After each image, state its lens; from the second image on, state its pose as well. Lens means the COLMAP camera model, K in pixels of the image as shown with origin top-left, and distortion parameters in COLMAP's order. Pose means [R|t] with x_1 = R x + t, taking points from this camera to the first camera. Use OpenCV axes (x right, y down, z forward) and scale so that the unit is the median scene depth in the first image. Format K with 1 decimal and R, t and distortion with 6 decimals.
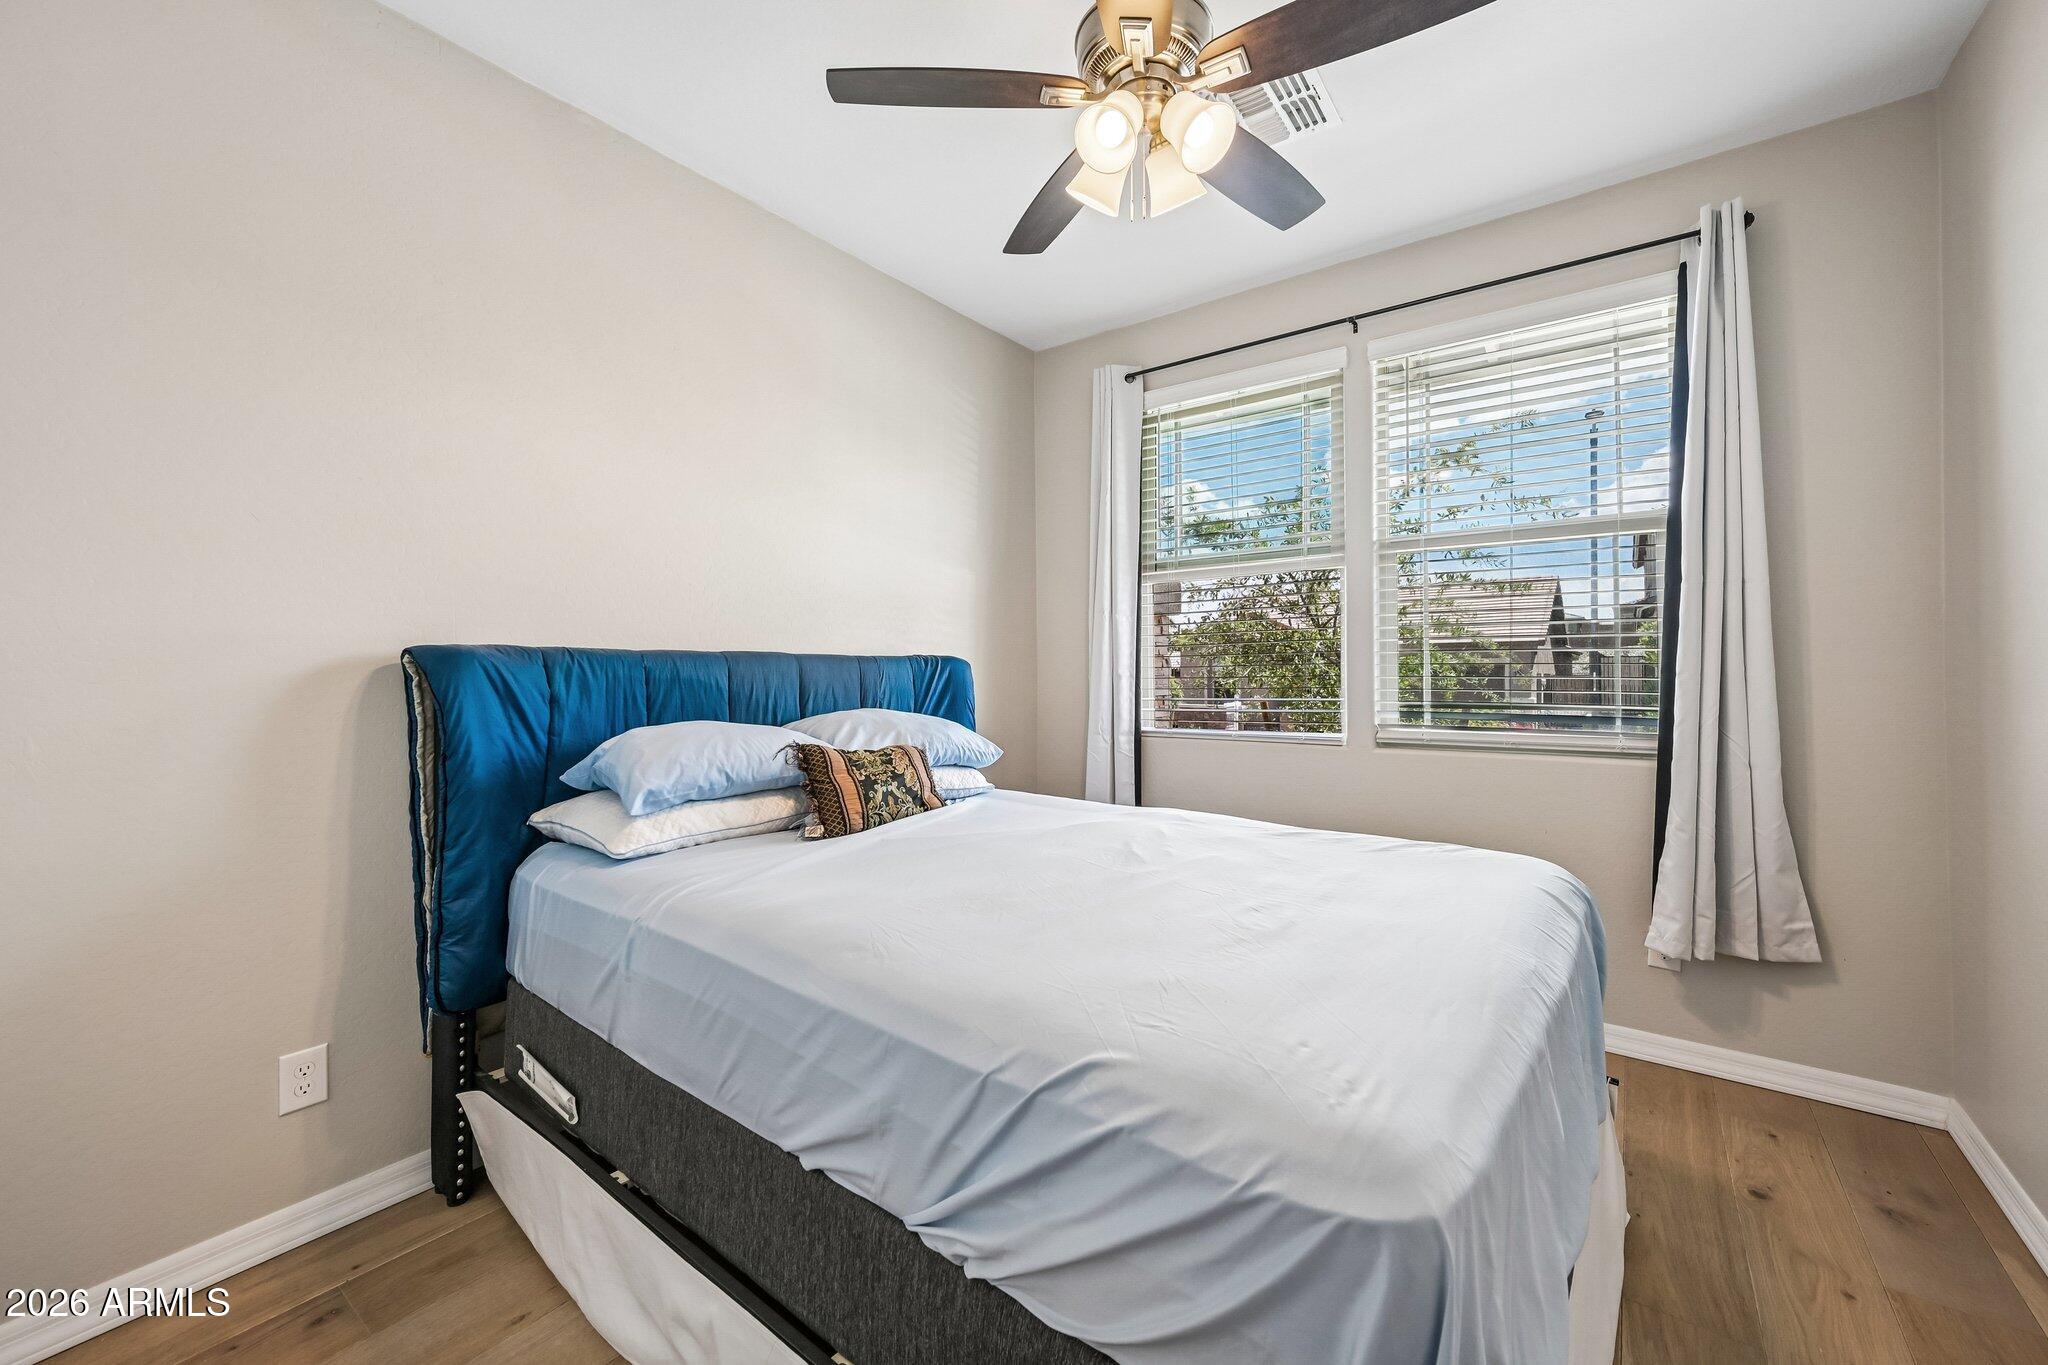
lens RADIAL K [[806.7, 0, 1020.1], [0, 806.7, 672.1], [0, 0, 1]] dist [0.002640, 0.000357]
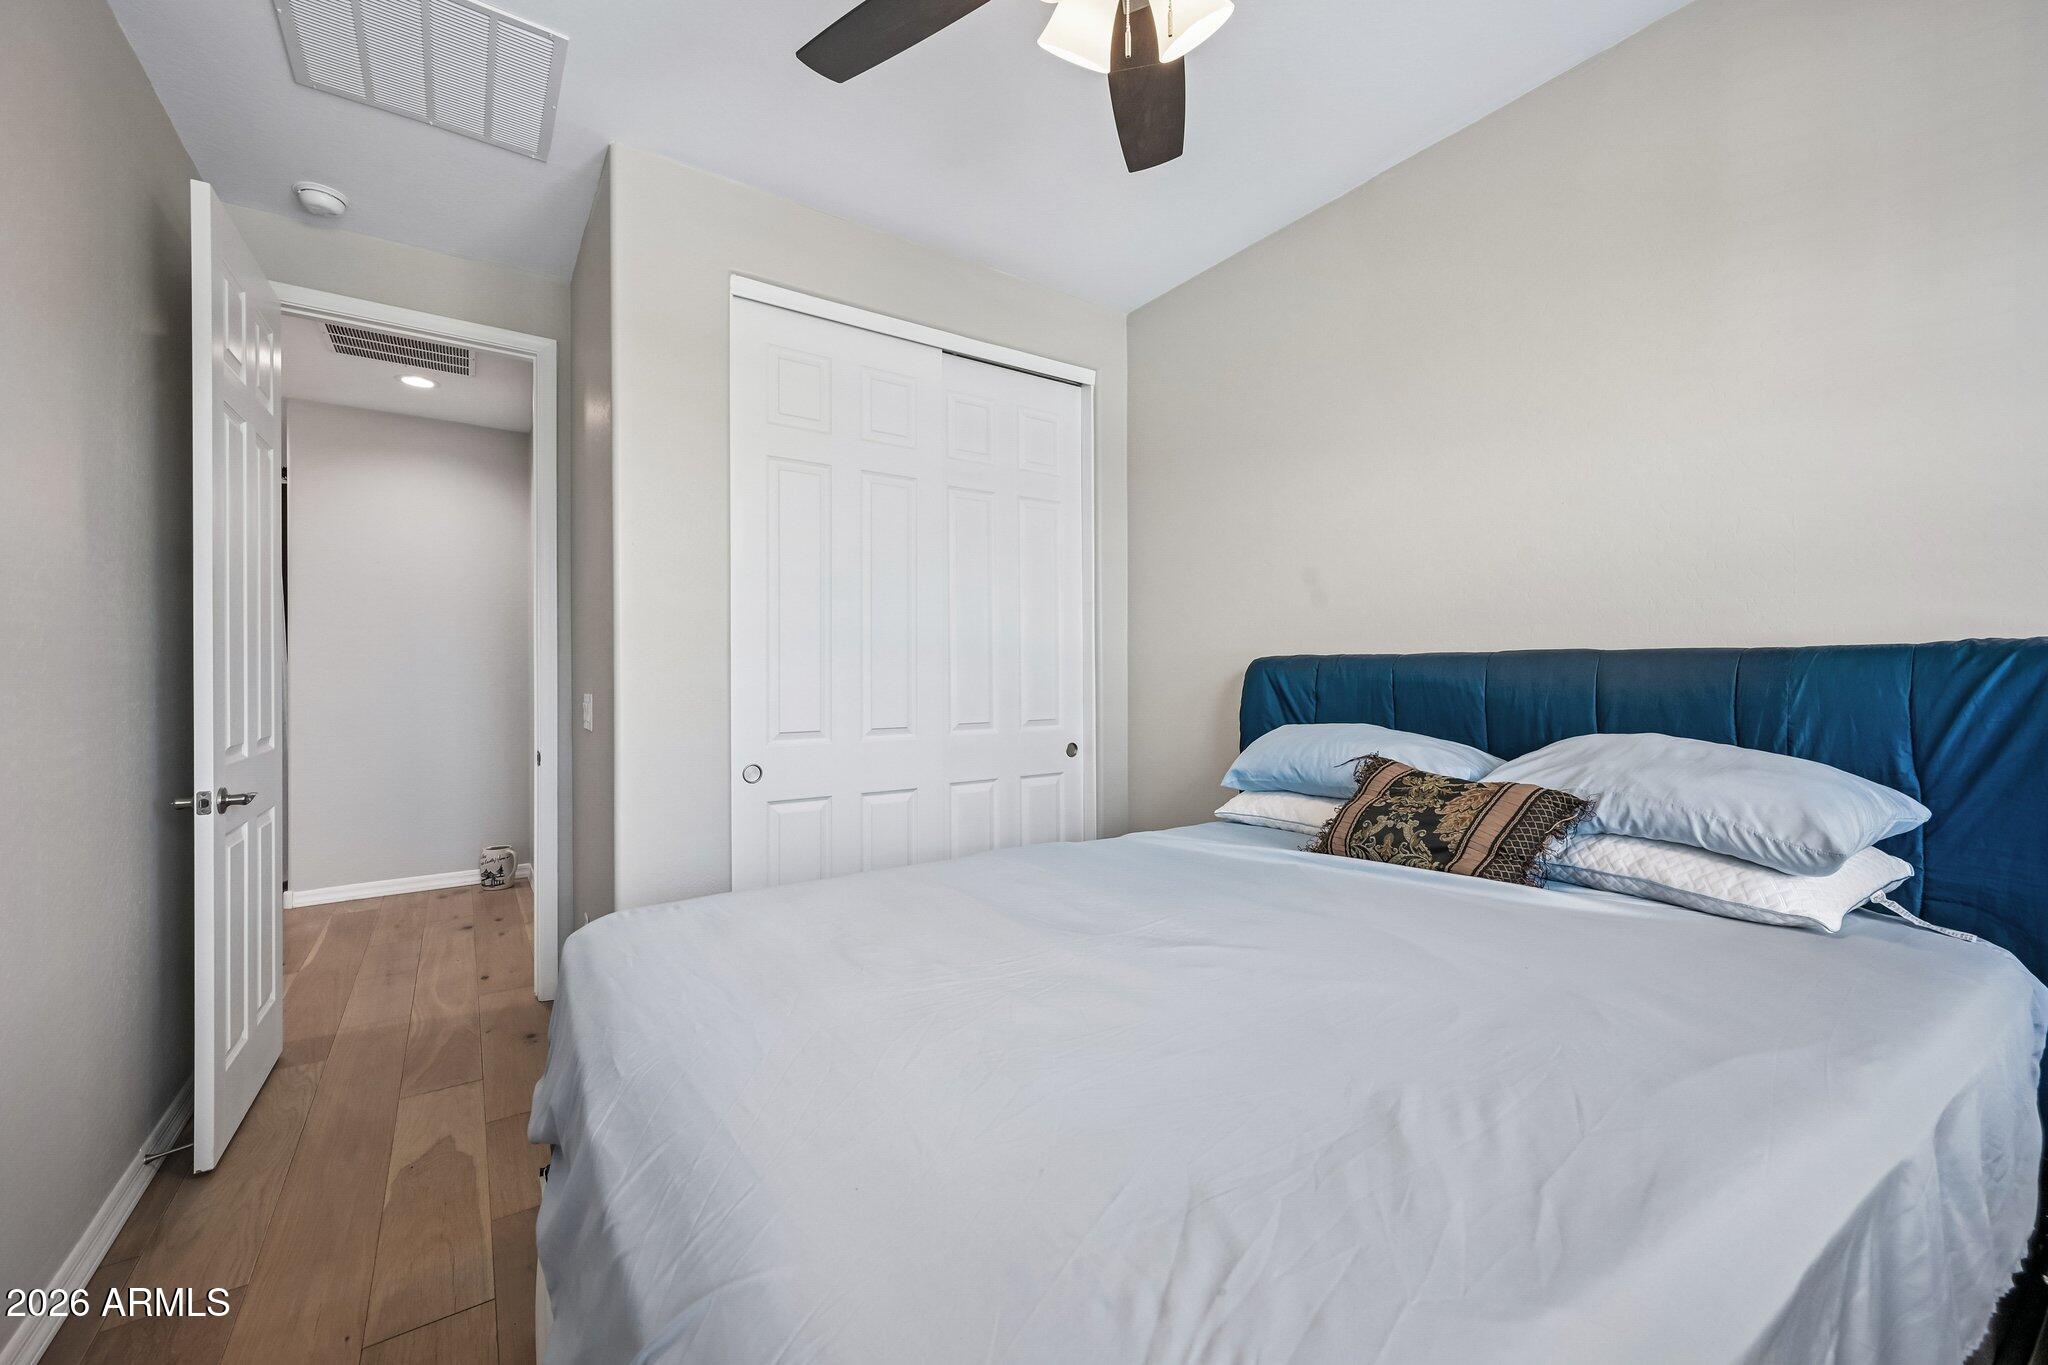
lens RADIAL K [[806.7, 0, 1020.1], [0, 806.7, 672.1], [0, 0, 1]] dist [0.002640, 0.000357]
pose [[-0.312082, -0.002738, -0.950051, 0.668521], [0.001479, 0.999993, -0.003368, -0.000873], [0.950054, -0.002456, -0.312076, 0.868763]]
